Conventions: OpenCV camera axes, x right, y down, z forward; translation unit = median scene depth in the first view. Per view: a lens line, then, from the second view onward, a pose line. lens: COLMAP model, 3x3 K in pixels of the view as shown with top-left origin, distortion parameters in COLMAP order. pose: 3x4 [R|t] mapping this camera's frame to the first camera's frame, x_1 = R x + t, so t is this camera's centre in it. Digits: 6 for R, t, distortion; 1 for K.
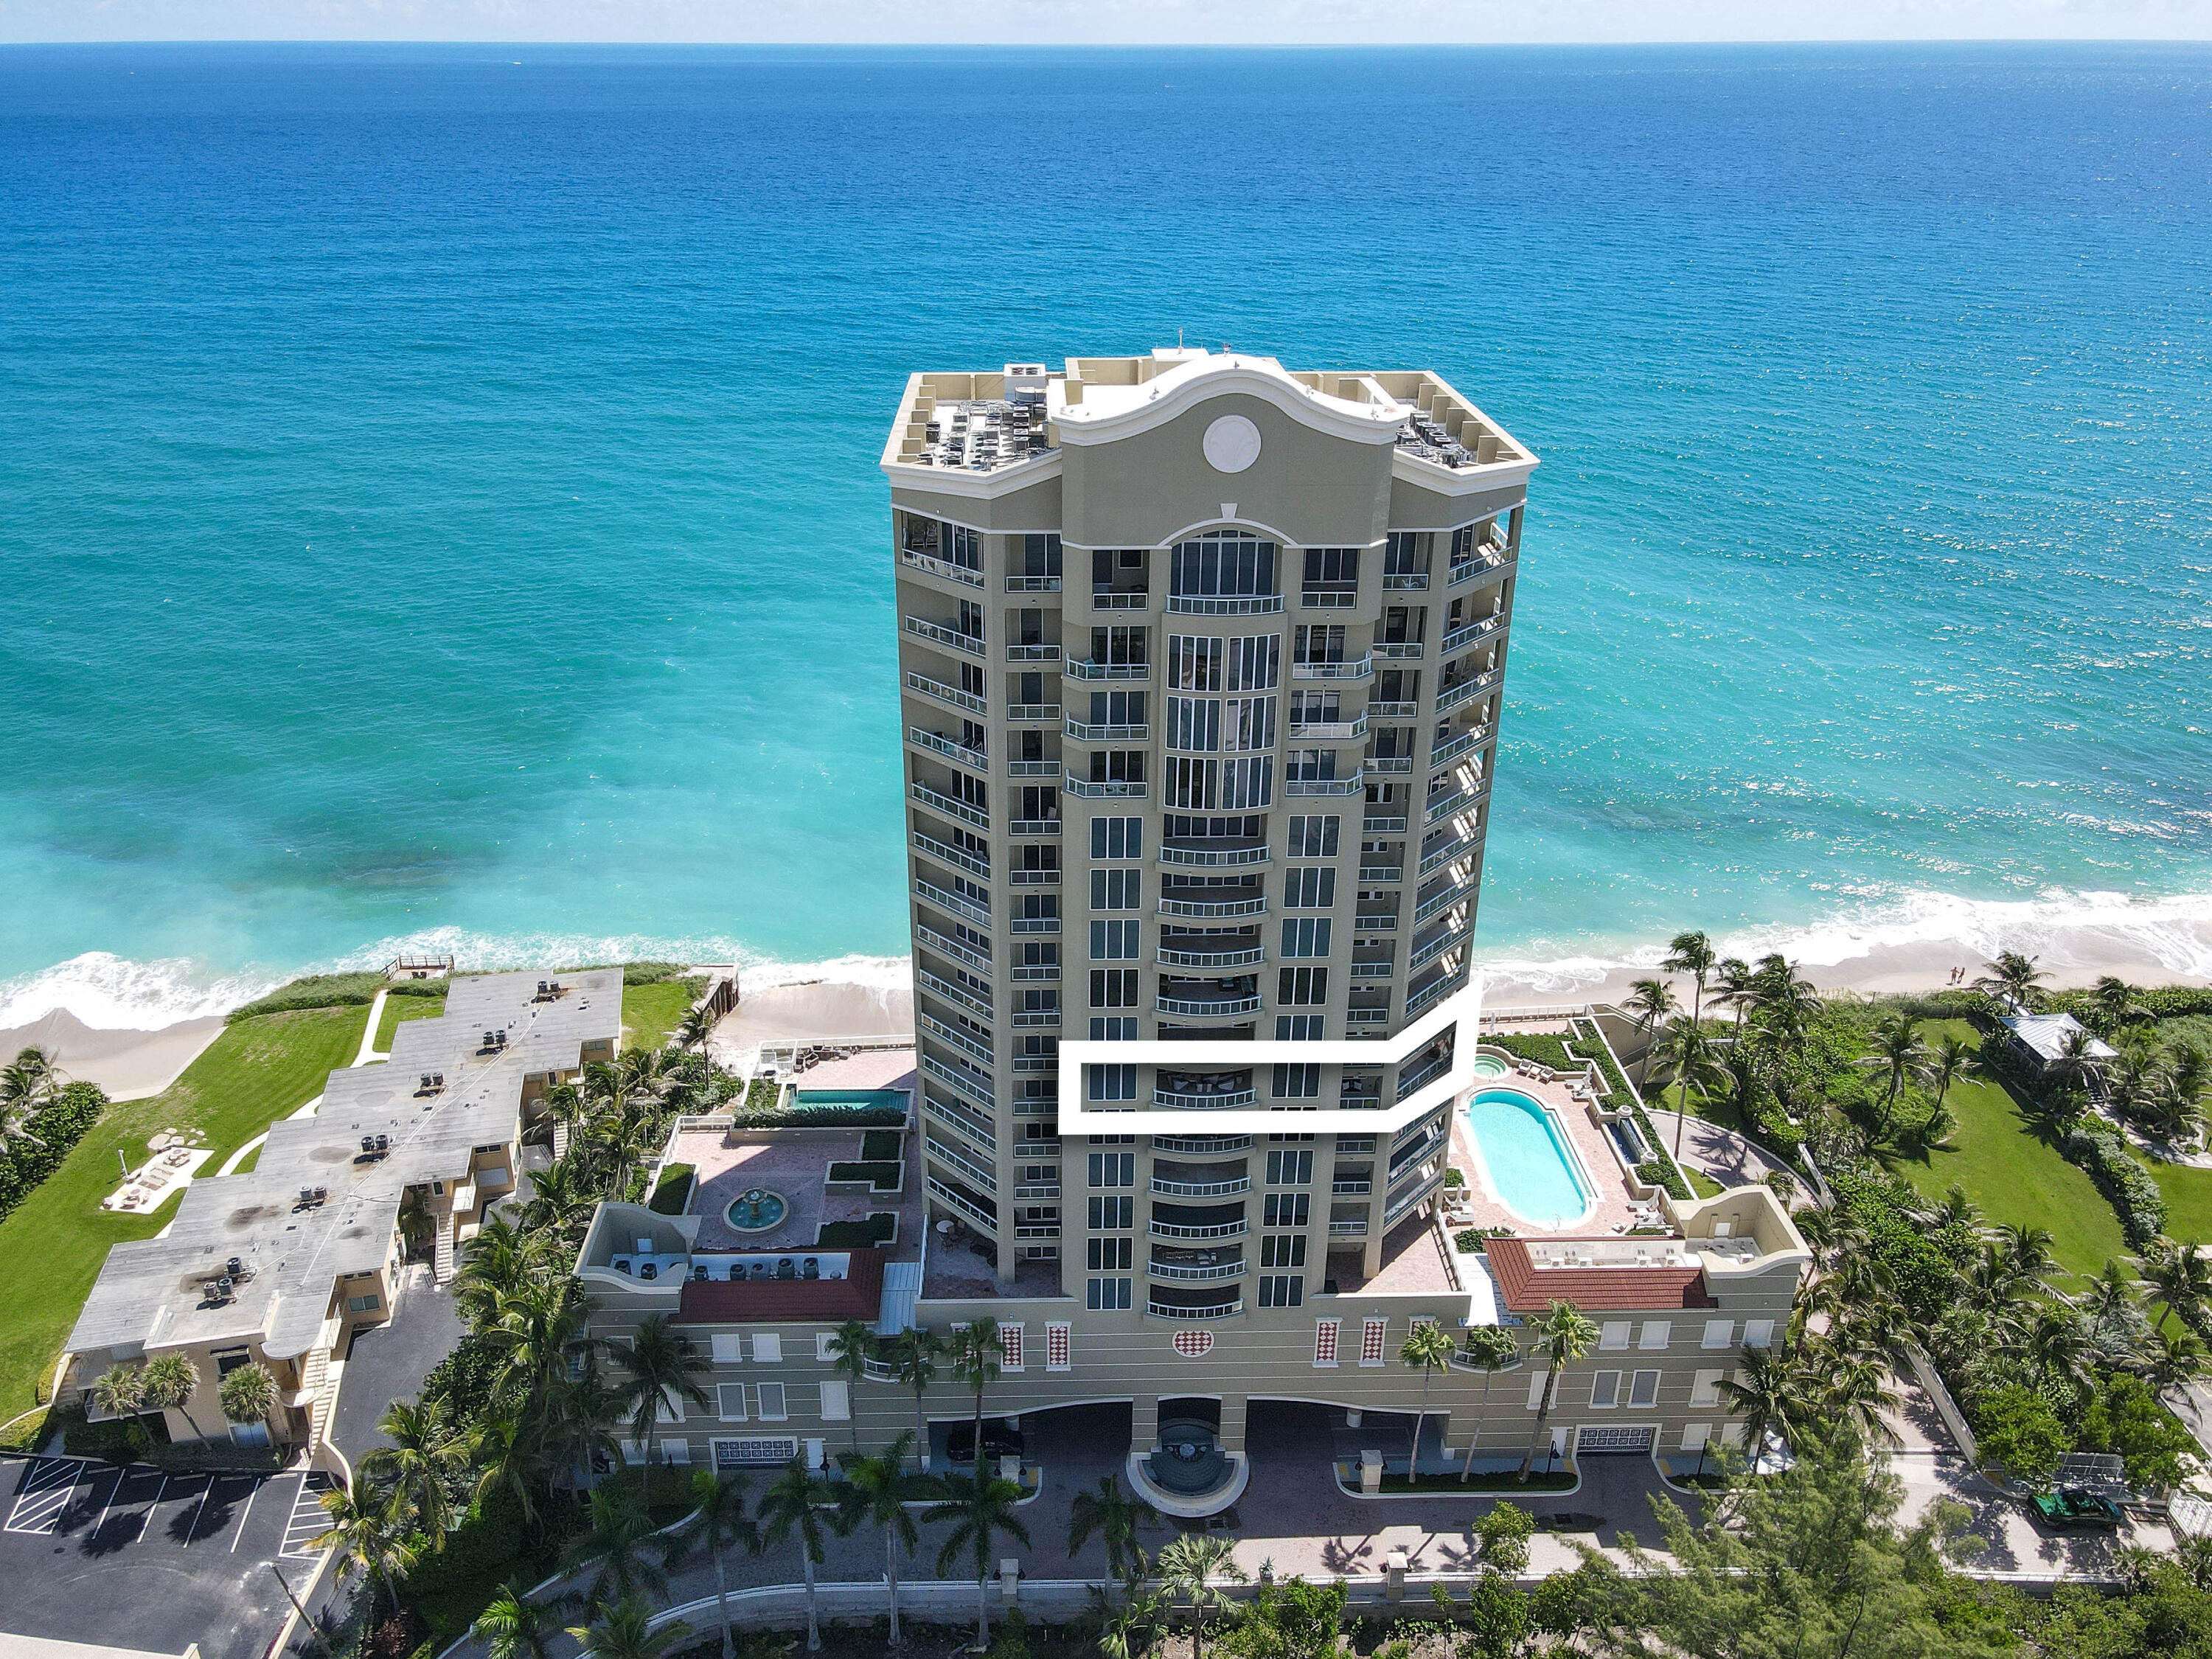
lens RADIAL K [[1682.4, 0, 1073.1], [0, 1682.4, 825.0], [0, 0, 1]] dist [0.006130, 0.002806]
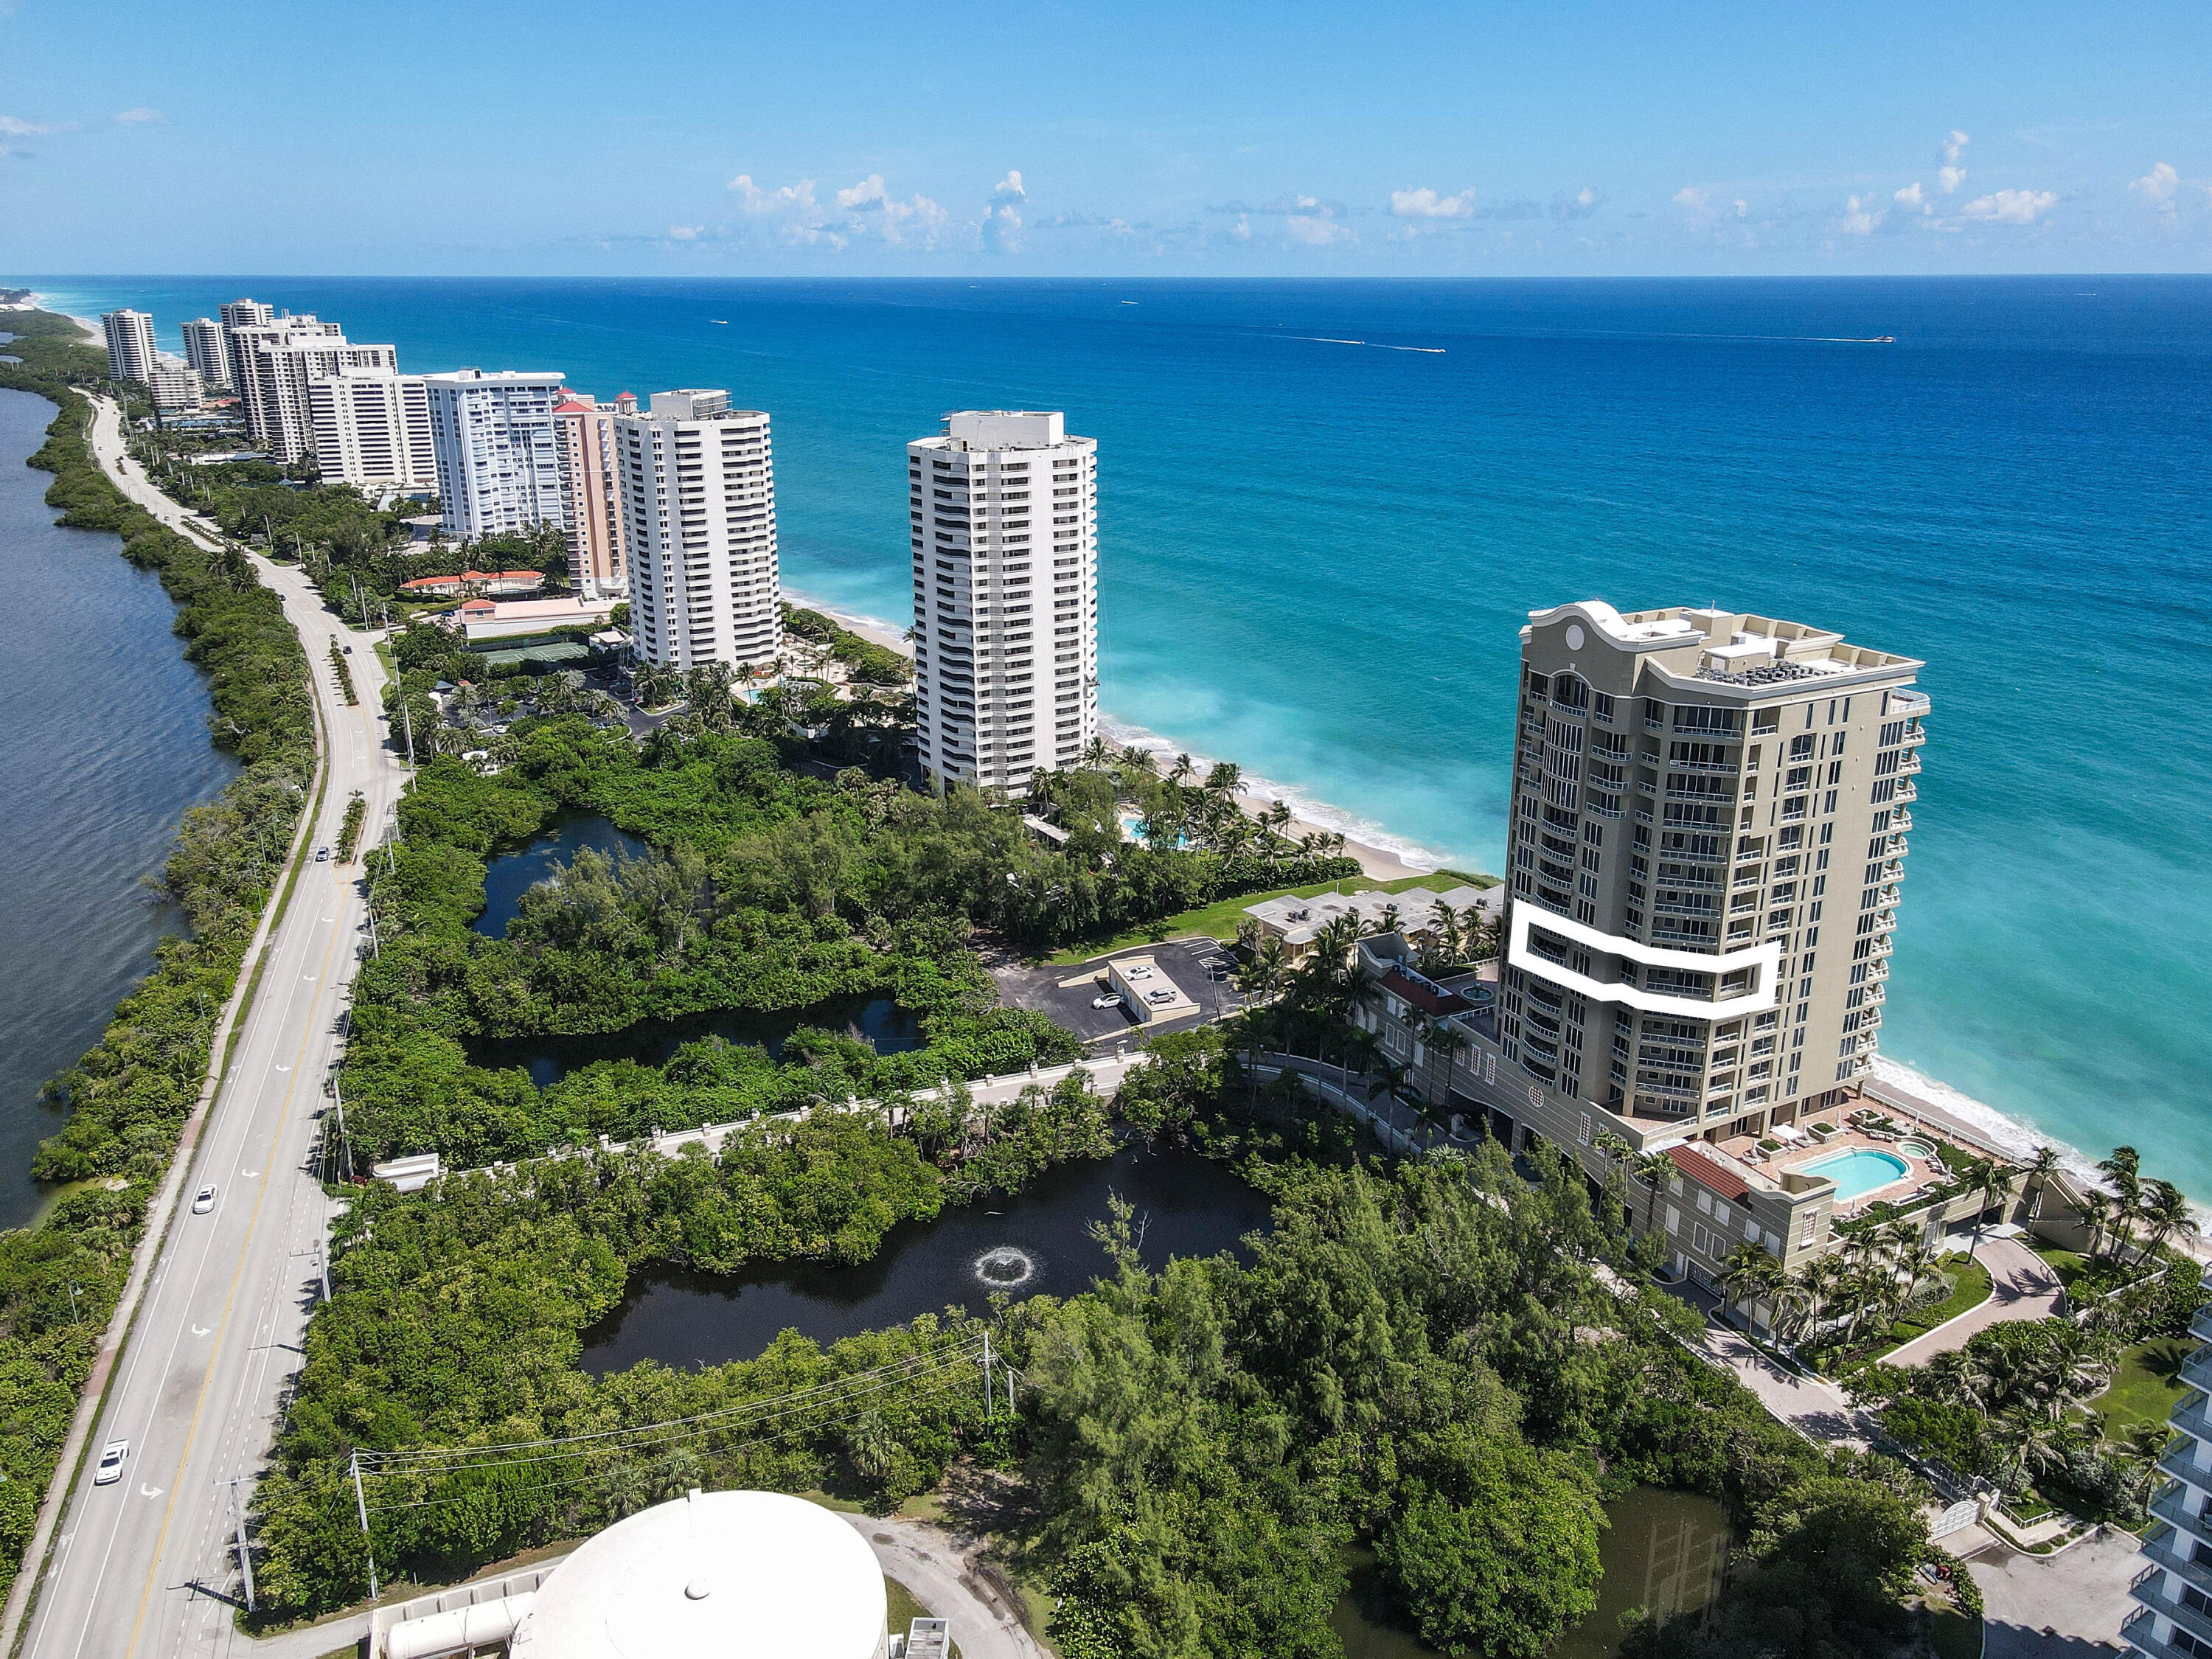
lens RADIAL K [[1659.2, 0, 1116.1], [0, 1659.2, 819.9], [0, 0, 1]] dist [0.002289, -0.000978]
pose [[0.433337, 0.283728, -0.855405, 1.537099], [-0.380857, 0.917885, 0.111514, -0.012330], [0.816803, 0.277463, 0.505813, -0.482987]]
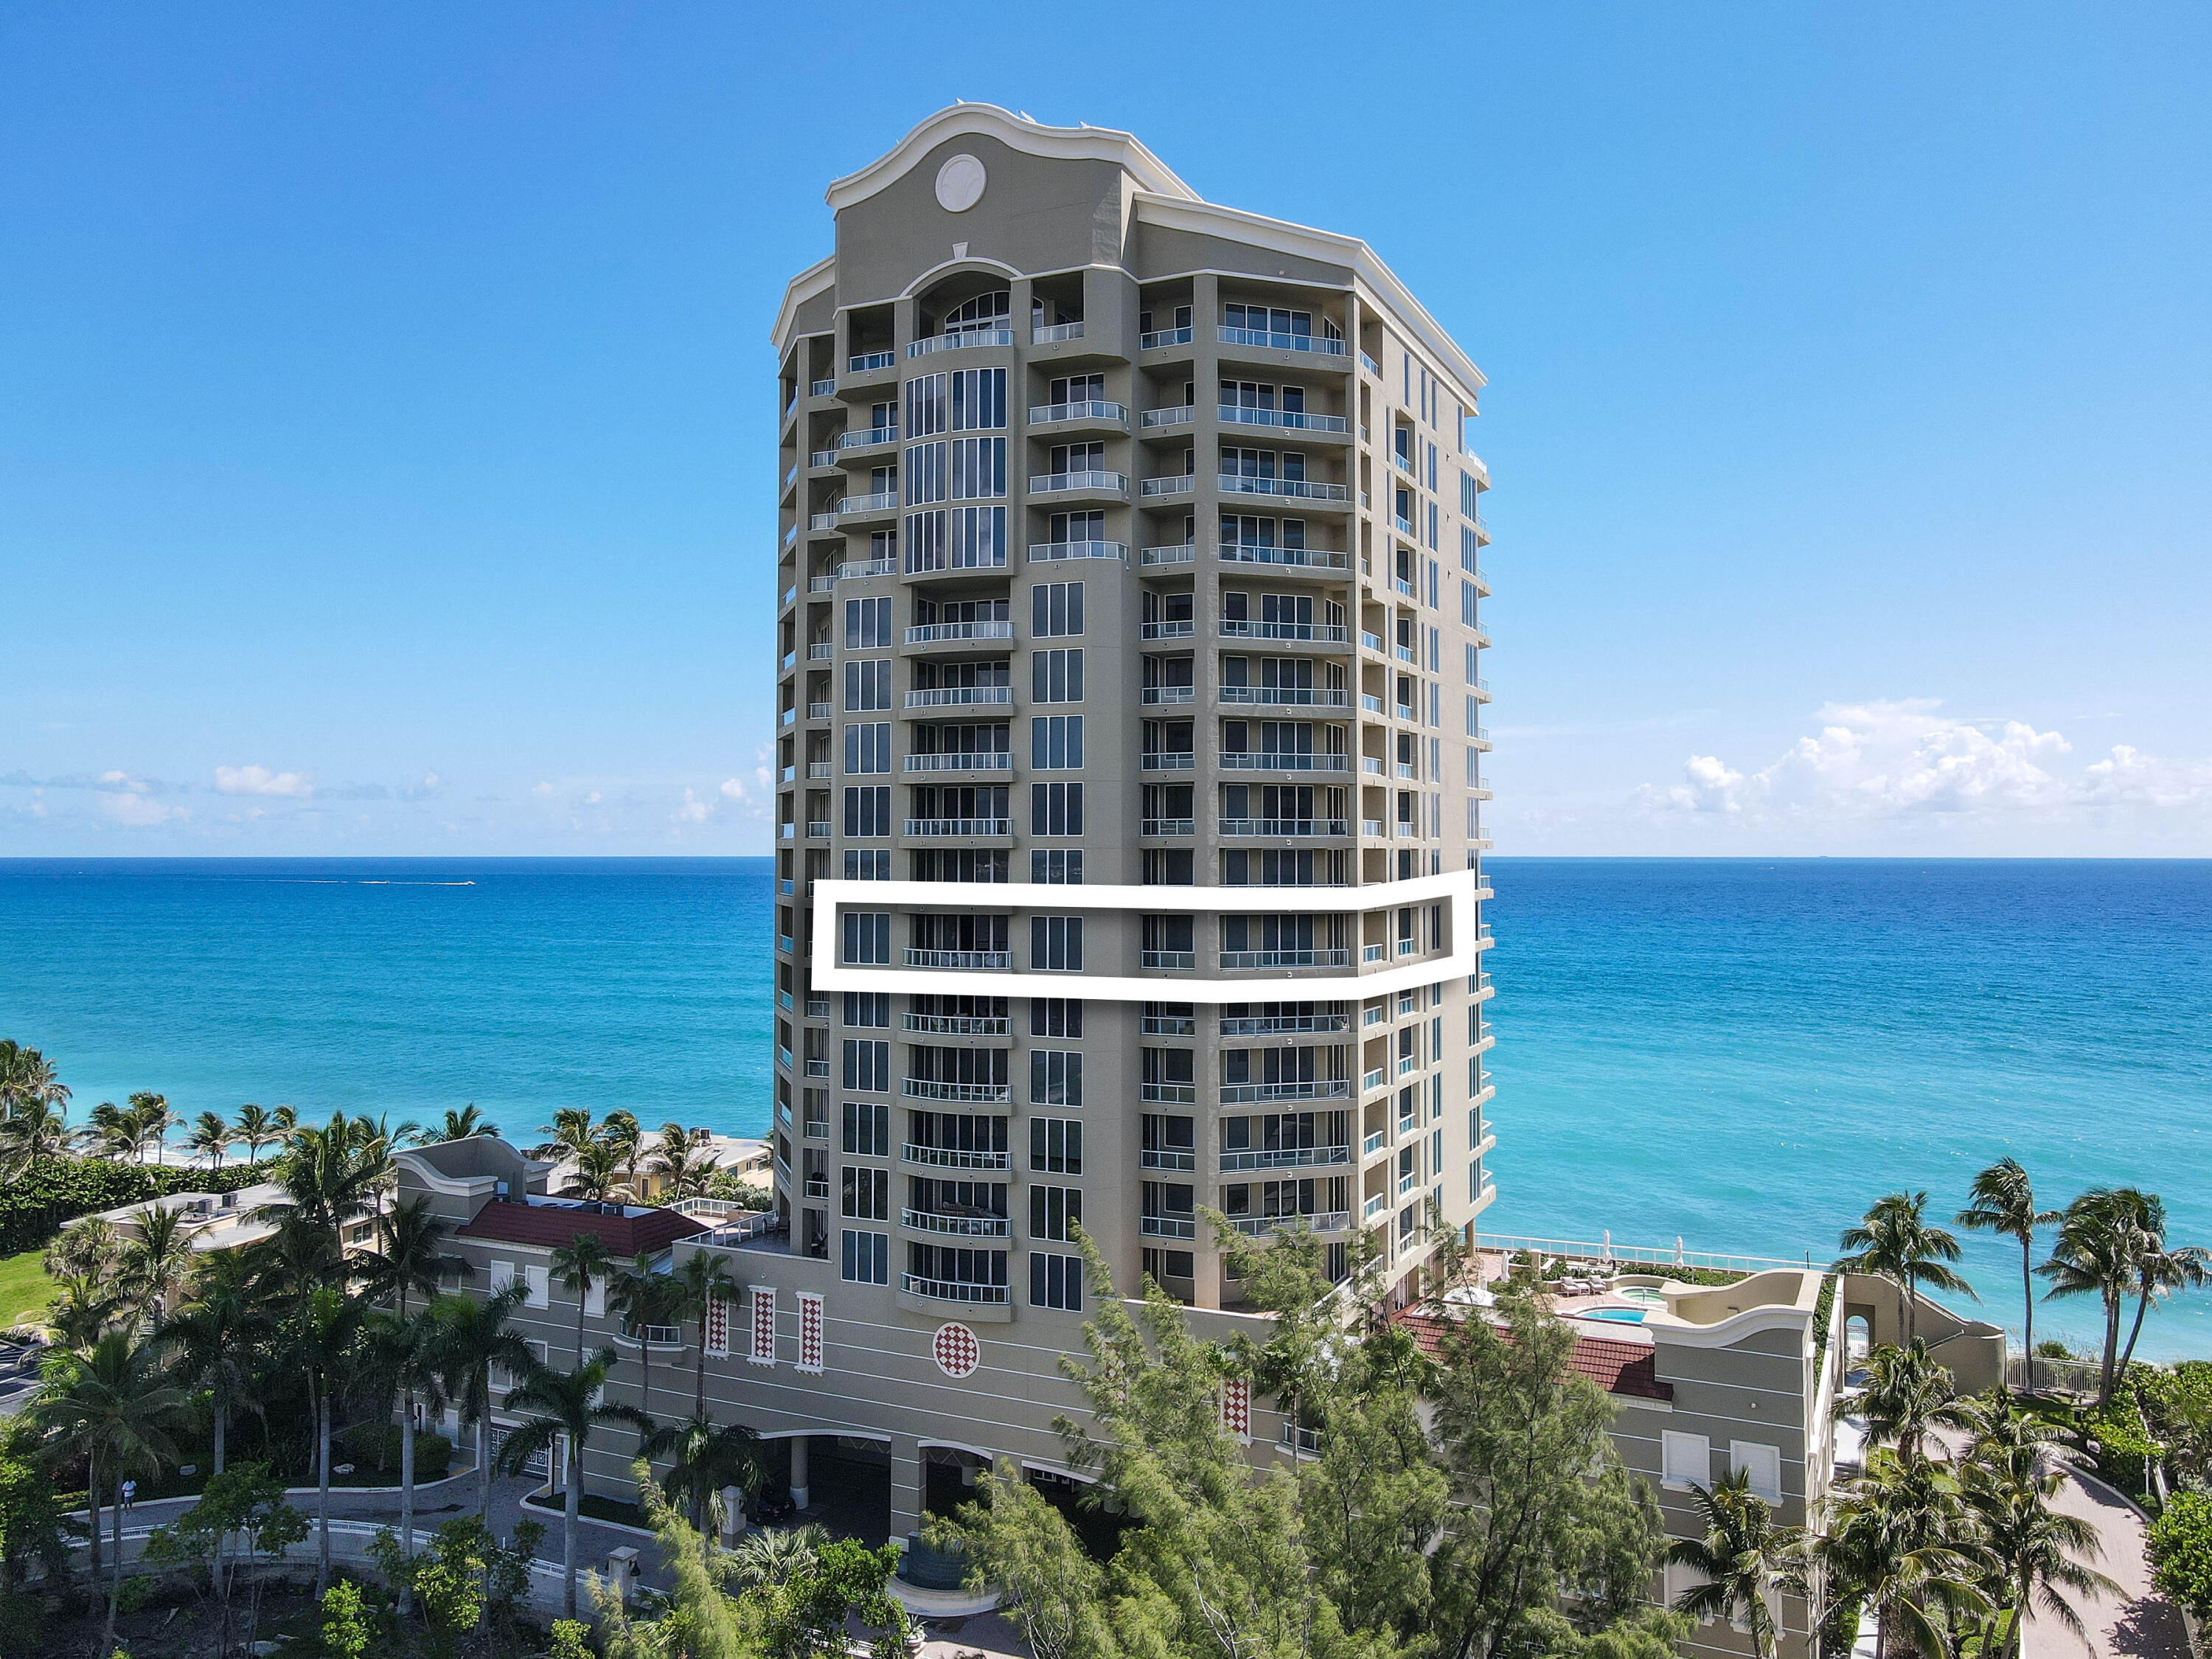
lens RADIAL K [[1659.2, 0, 1116.1], [0, 1659.2, 819.9], [0, 0, 1]] dist [0.002289, -0.000978]
pose [[0.892076, -0.012009, -0.451725, 0.525964], [-0.193777, 0.892905, -0.406413, 0.422776], [0.408228, 0.450085, 0.794212, 0.359136]]
